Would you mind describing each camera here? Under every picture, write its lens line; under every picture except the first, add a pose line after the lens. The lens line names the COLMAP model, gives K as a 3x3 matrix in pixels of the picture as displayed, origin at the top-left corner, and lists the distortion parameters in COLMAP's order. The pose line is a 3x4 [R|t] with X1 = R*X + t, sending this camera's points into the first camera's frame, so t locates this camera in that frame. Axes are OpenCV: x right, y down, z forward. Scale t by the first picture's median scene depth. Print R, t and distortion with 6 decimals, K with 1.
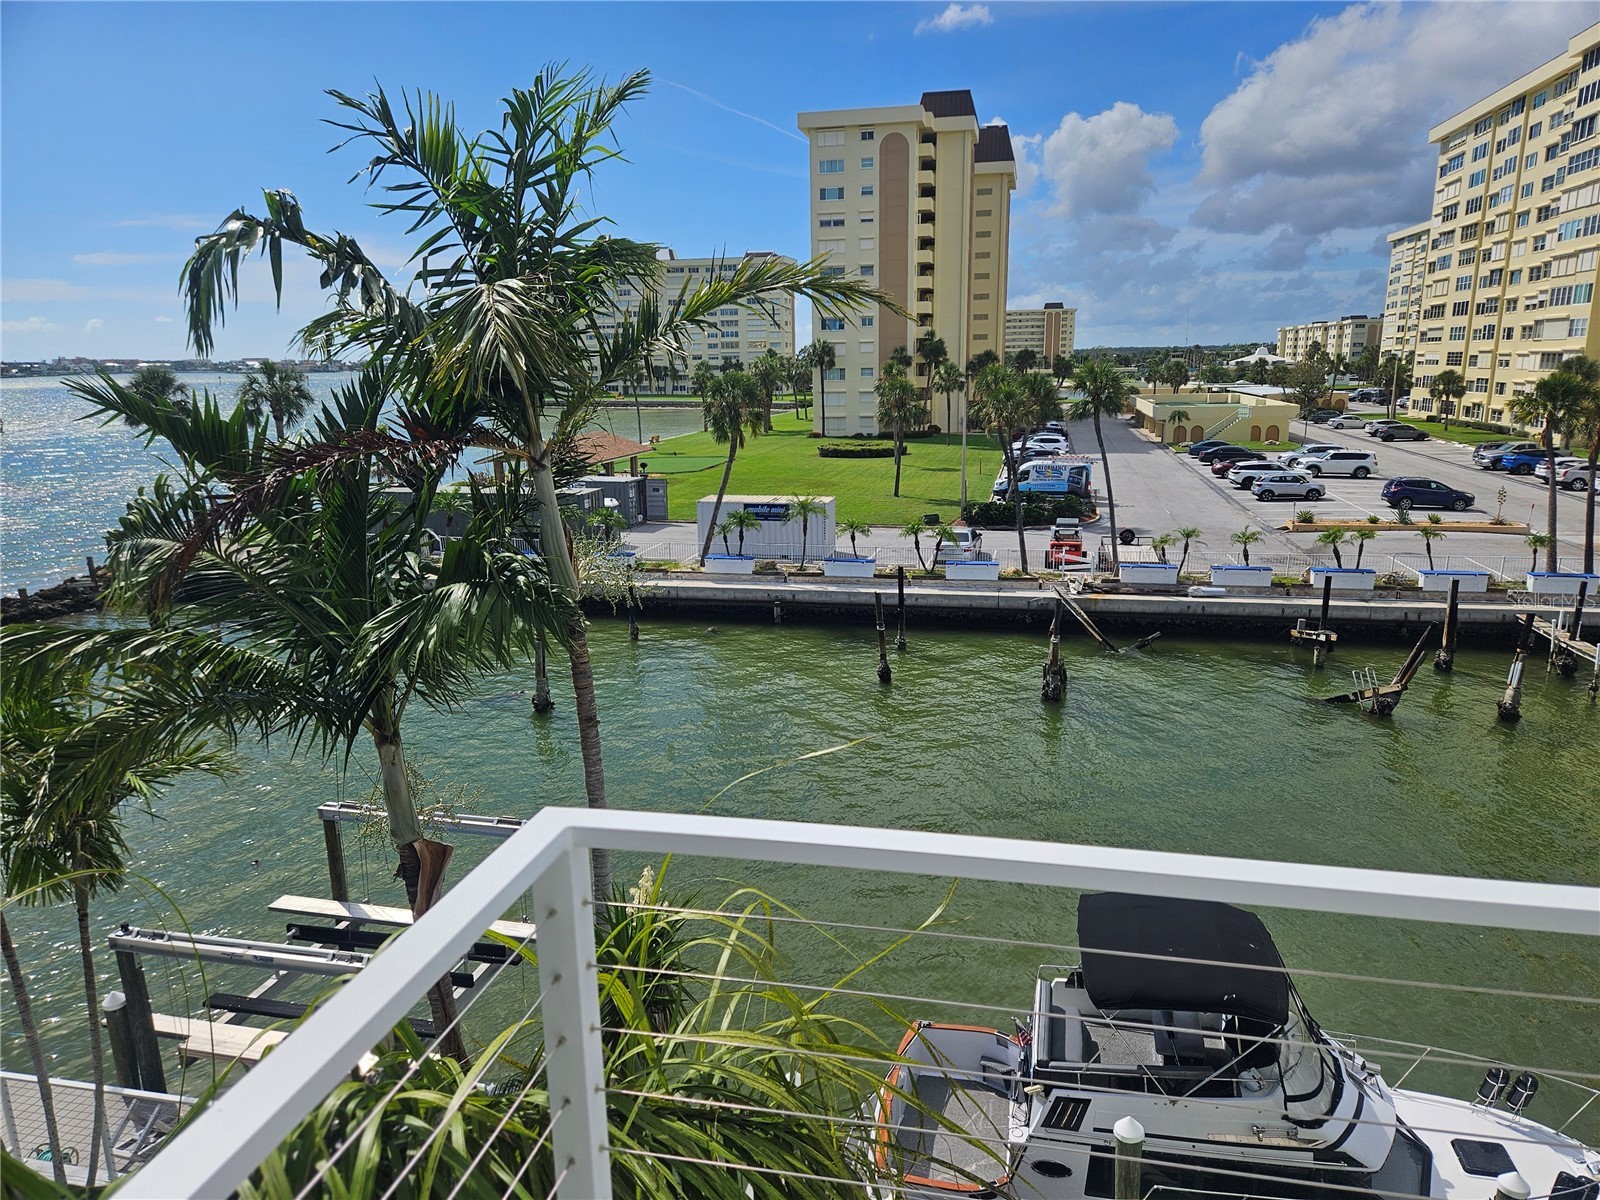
lens RADIAL K [[1063.9, 0, 829.3], [0, 1063.9, 569.4], [0, 0, 1]] dist [0.056673, -0.072073]
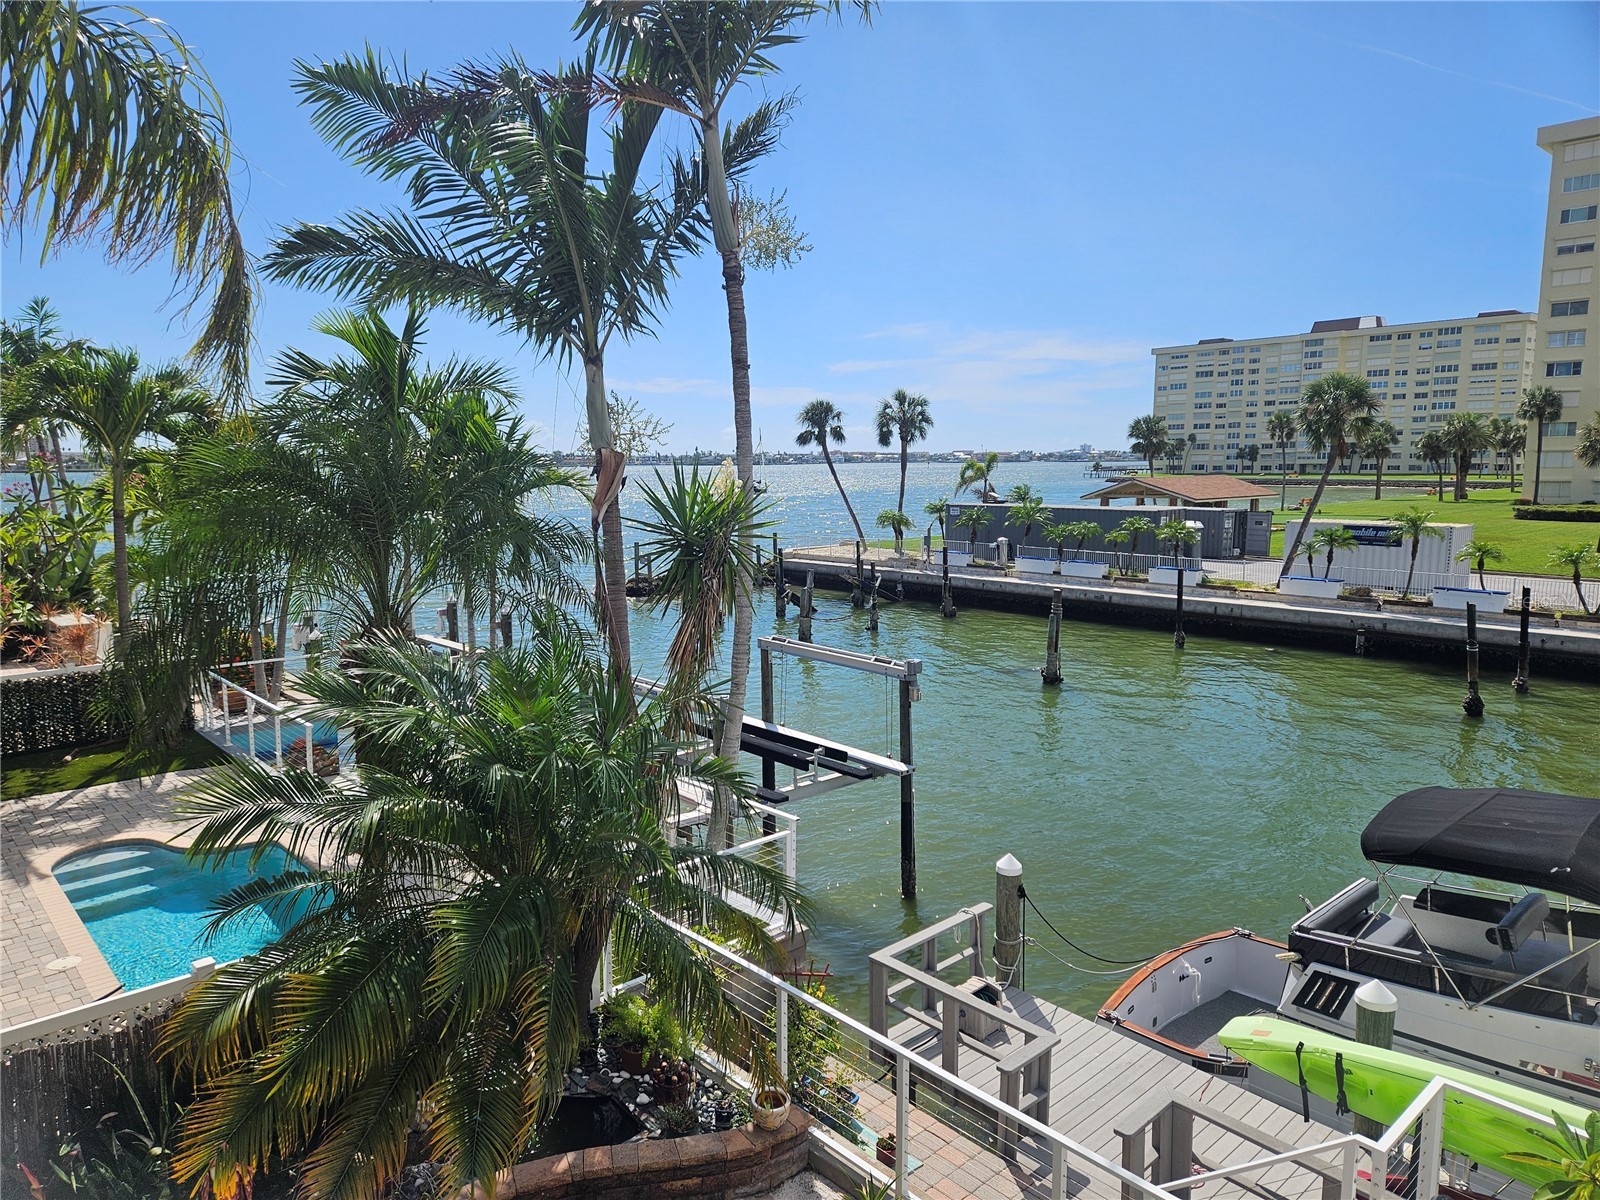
lens RADIAL K [[1077.7, 0, 796.5], [0, 1077.7, 576.5], [0, 0, 1]] dist [0.075387, -0.074465]
pose [[0.800099, 0.070326, -0.595731, 0.101121], [-0.122139, 0.991399, -0.047005, 0.079457], [0.587301, 0.110371, 0.801808, 0.026704]]
